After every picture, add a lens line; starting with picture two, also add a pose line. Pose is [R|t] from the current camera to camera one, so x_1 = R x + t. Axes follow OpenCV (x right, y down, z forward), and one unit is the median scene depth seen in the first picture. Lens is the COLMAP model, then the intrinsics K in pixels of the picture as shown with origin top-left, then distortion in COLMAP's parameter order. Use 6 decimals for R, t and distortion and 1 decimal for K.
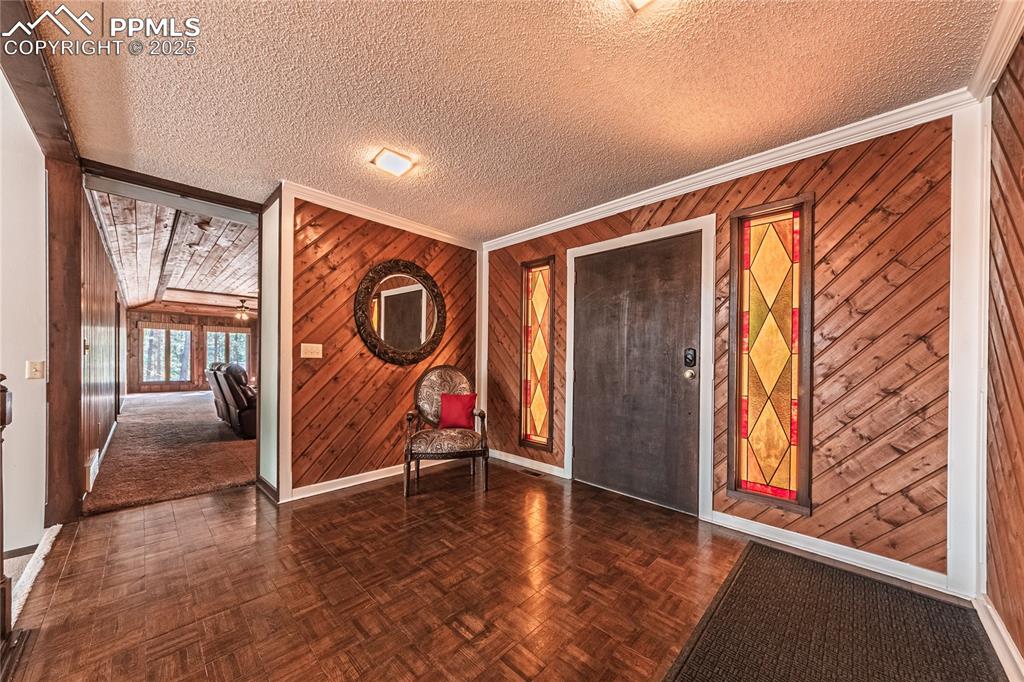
lens RADIAL K [[356.2, 0, 475.5], [0, 356.2, 358.2], [0, 0, 1]] dist [0.000268, -0.000043]
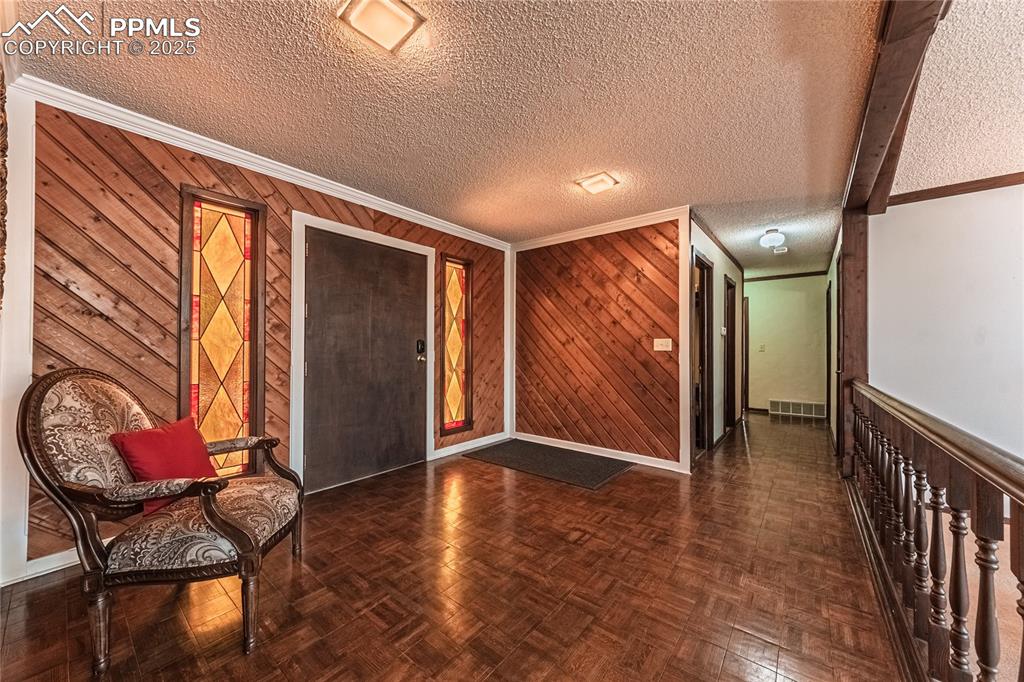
lens RADIAL K [[371.7, 0, 510.0], [0, 371.7, 342.2], [0, 0, 1]] dist [-0.001260, -0.000193]
pose [[-0.137500, 0.005132, 0.990488, -0.873169], [-0.000709, 0.999986, -0.005280, -0.011113], [-0.990501, -0.001428, -0.137495, 0.885883]]
